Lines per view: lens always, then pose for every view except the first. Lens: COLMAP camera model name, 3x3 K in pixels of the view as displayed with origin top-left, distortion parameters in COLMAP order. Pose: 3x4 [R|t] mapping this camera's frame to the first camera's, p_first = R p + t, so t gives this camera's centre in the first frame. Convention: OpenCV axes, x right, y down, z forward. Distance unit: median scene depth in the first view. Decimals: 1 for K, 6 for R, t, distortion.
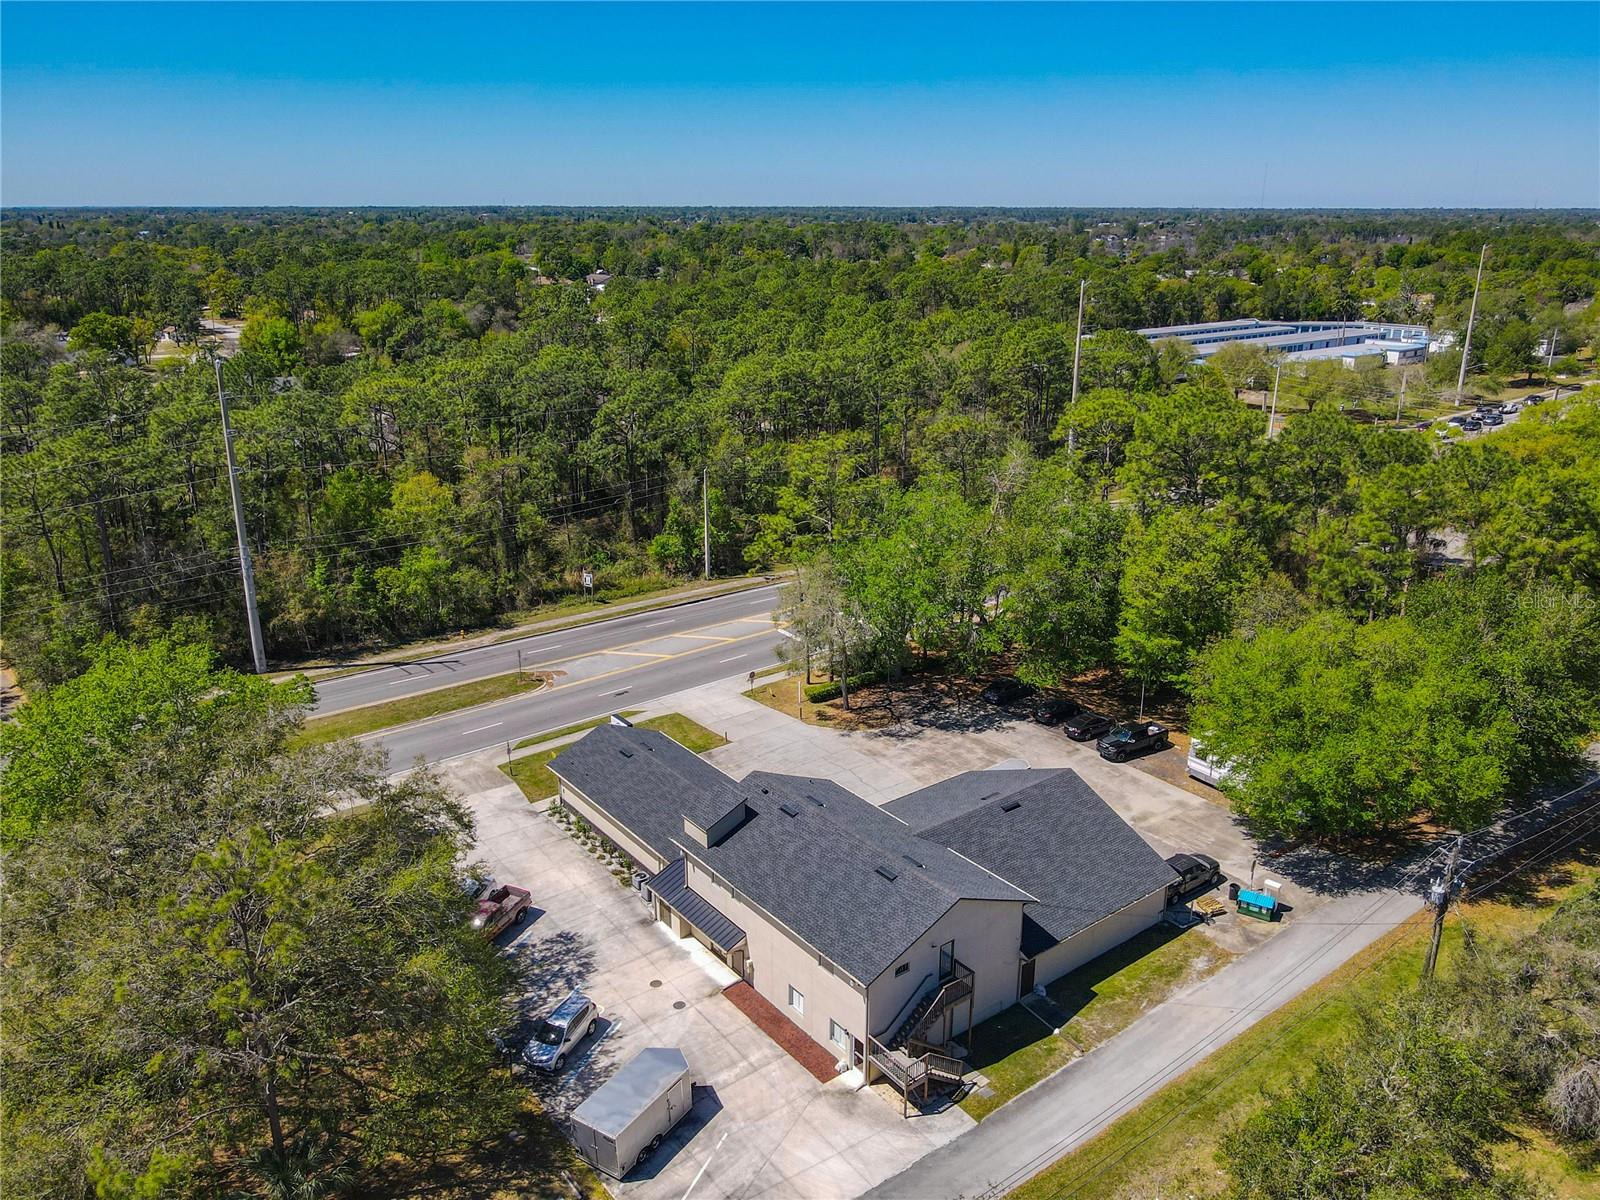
lens RADIAL K [[1195.8, 0, 817.5], [0, 1195.8, 595.6], [0, 0, 1]] dist [-0.012115, 0.013174]
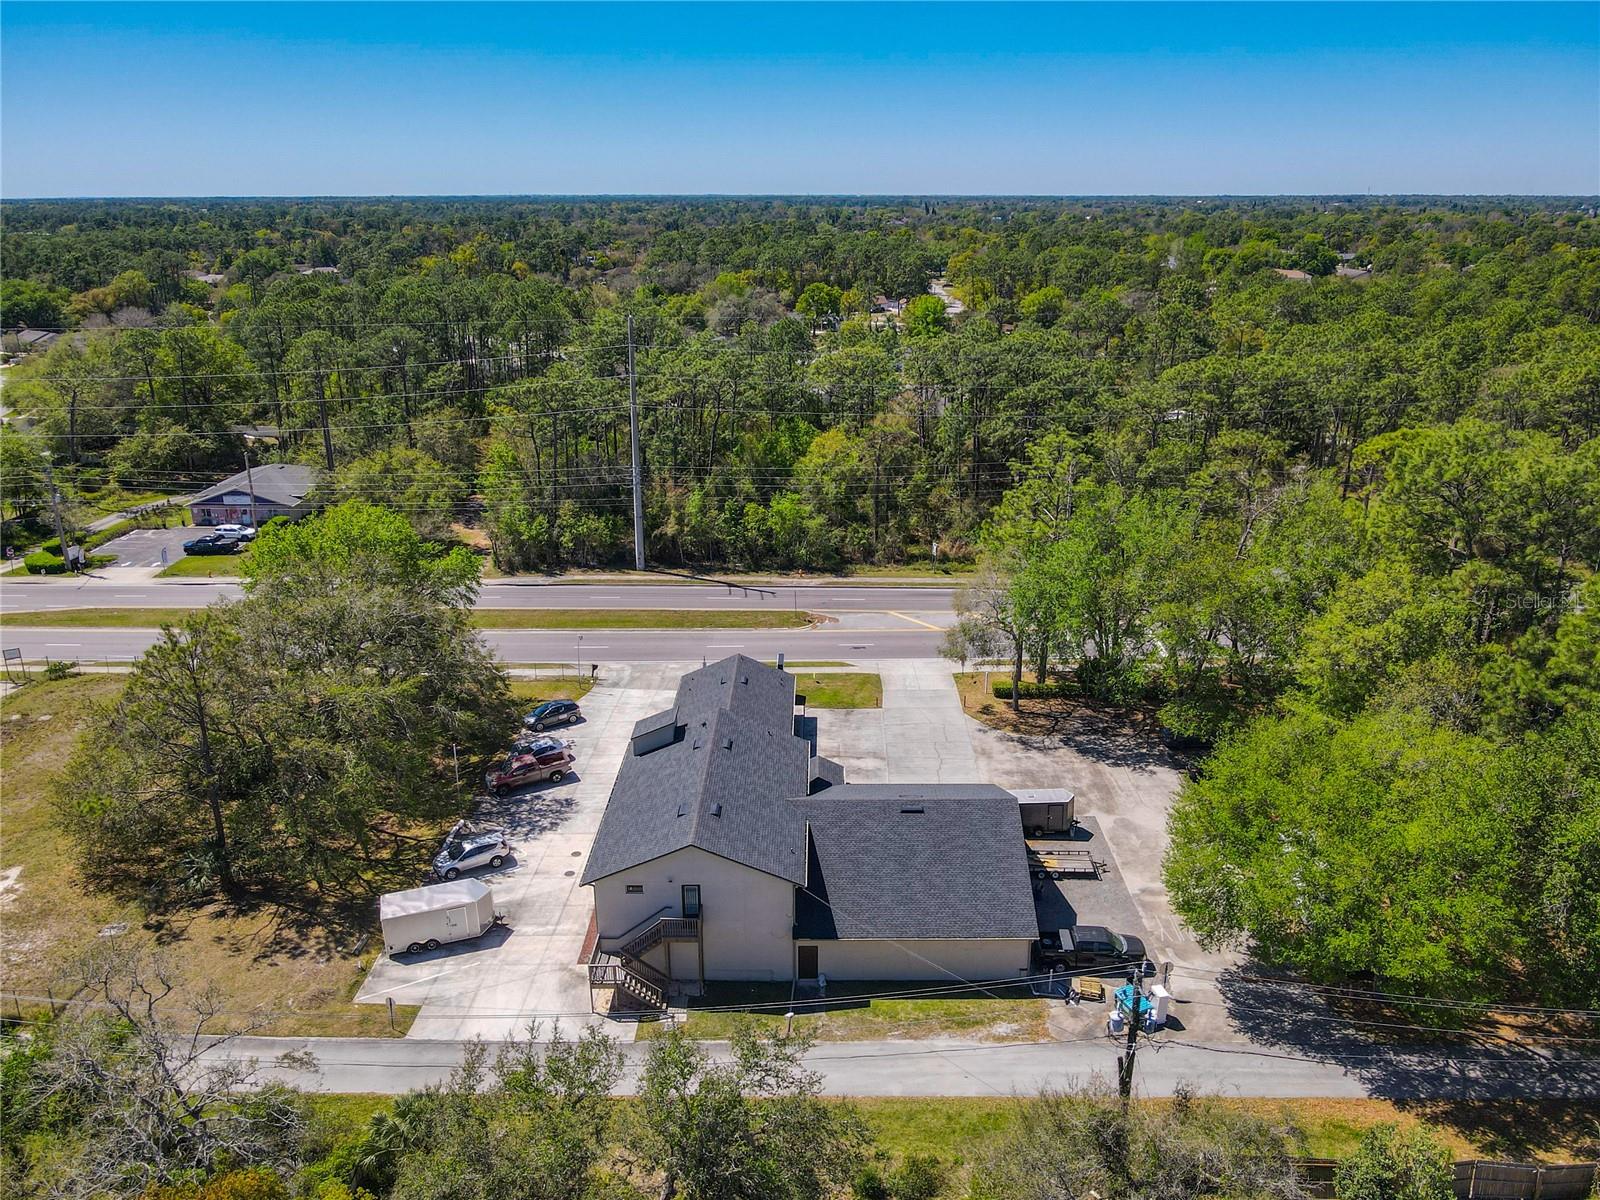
lens RADIAL K [[1201.2, 0, 820.7], [0, 1201.2, 601.4], [0, 0, 1]] dist [-0.024653, 0.009900]
pose [[0.790045, 0.197110, -0.580497, 0.524417], [-0.190226, 0.978983, 0.073524, -0.039336], [0.582789, 0.052339, 0.810936, 0.126919]]
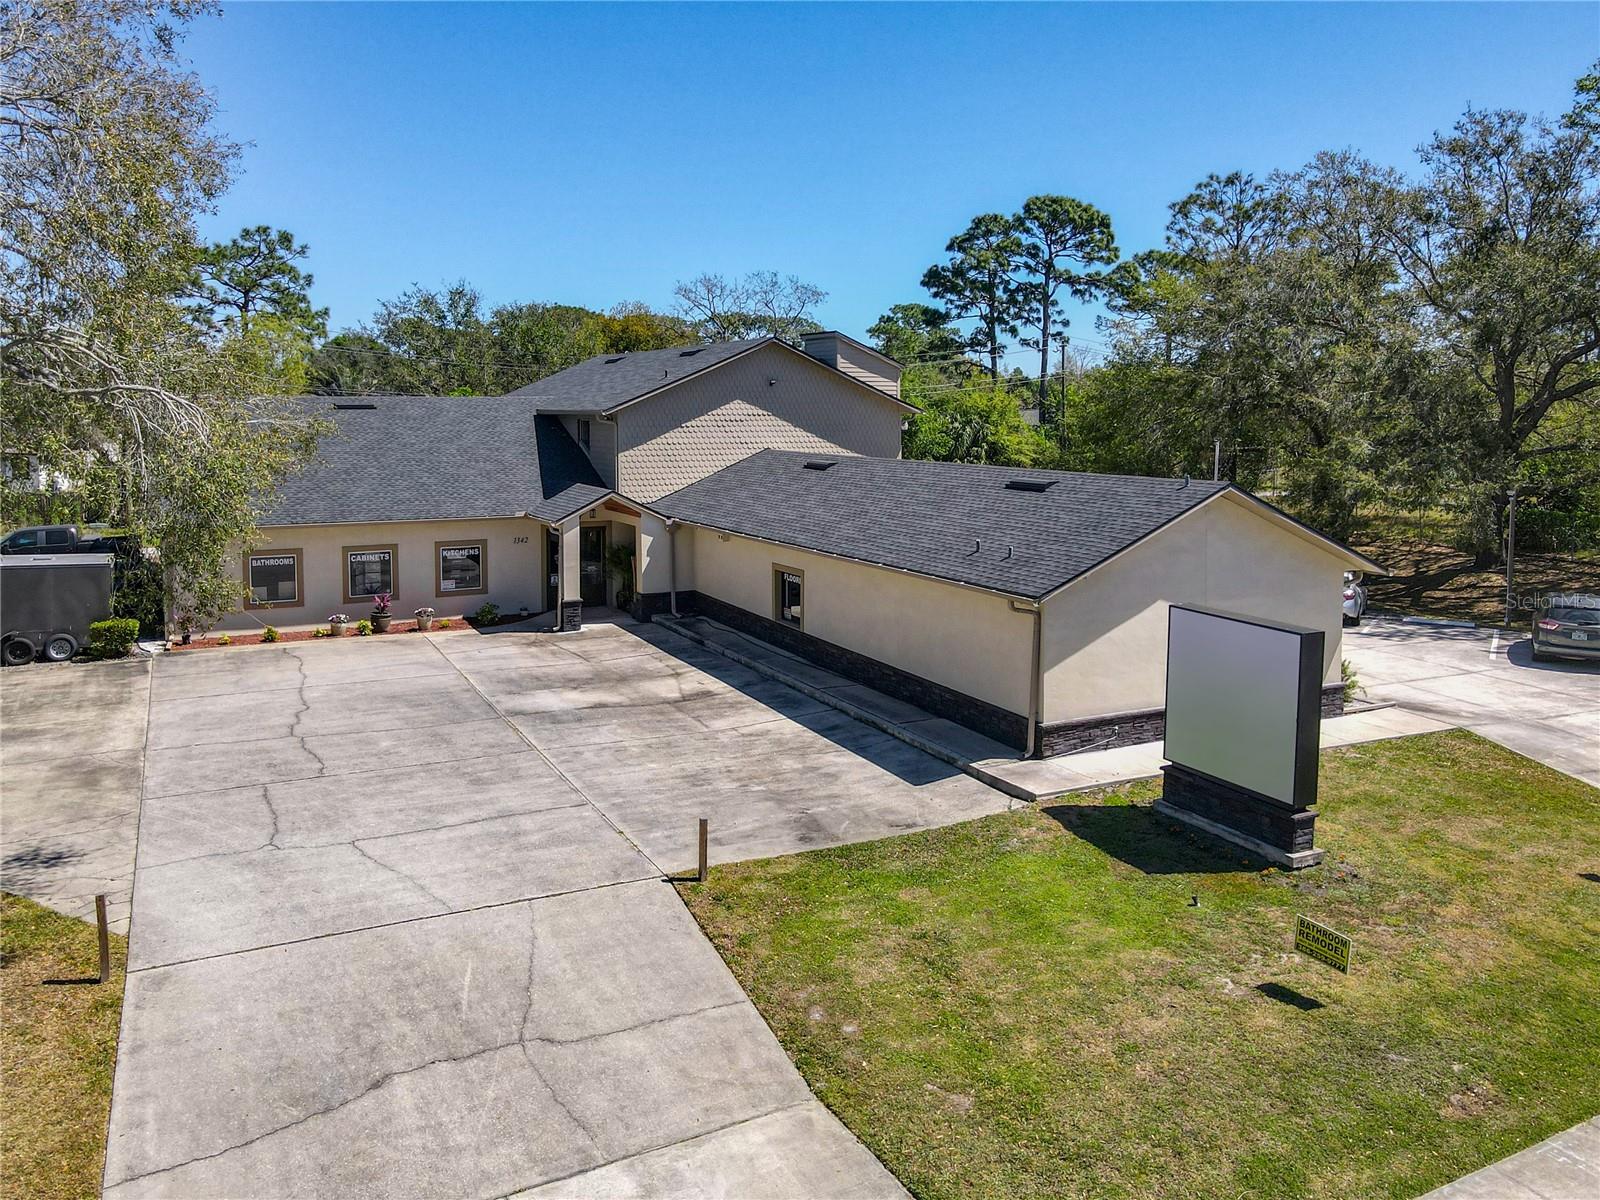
lens RADIAL K [[1218.7, 0, 771.2], [0, 1218.7, 472.1], [0, 0, 1]] dist [0.003564, 0.011465]
pose [[-0.981152, -0.015455, 0.192617, -0.131309], [0.055043, 0.933148, 0.355254, 0.004444], [-0.185231, 0.359161, -0.914709, 1.254963]]
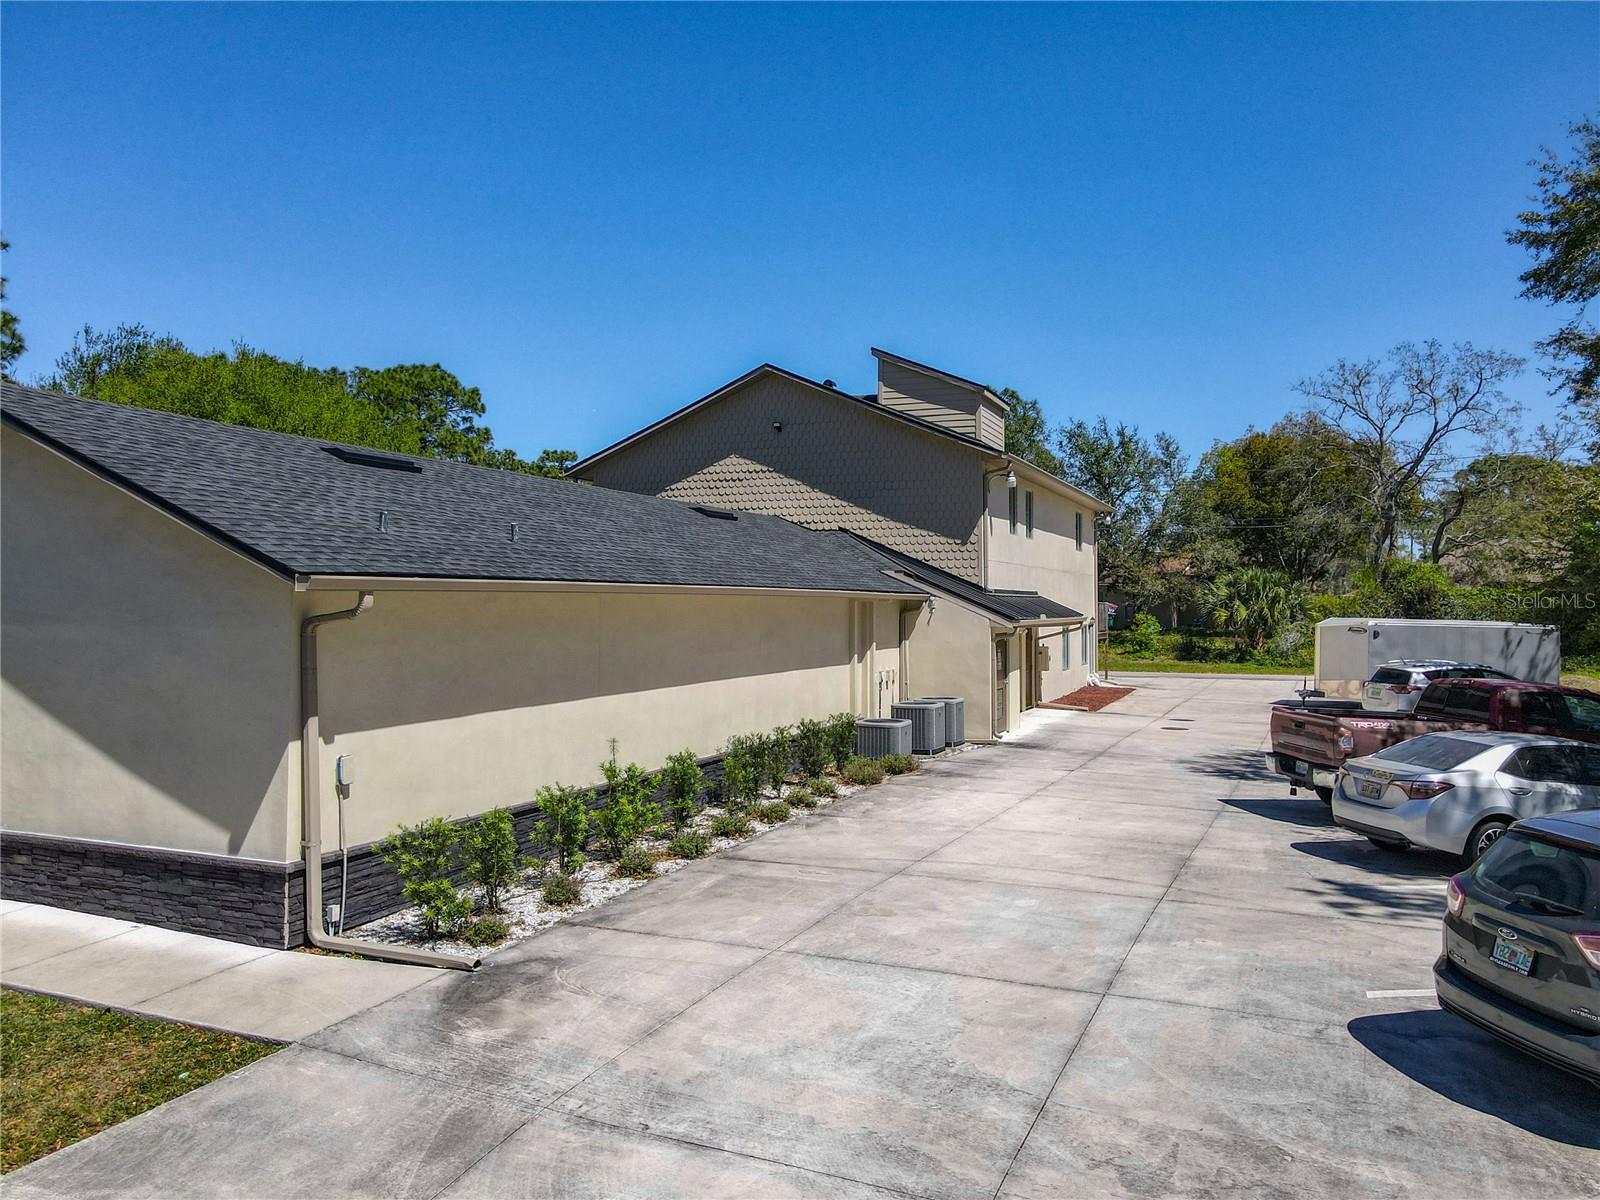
lens RADIAL K [[1196.6, 0, 811.8], [0, 1196.6, 549.9], [0, 0, 1]] dist [0.002623, 0.011528]
pose [[-0.501446, 0.031233, 0.864625, -0.338512], [0.259220, 0.958863, 0.115700, 0.134440], [-0.825443, 0.282146, -0.488914, 0.984652]]
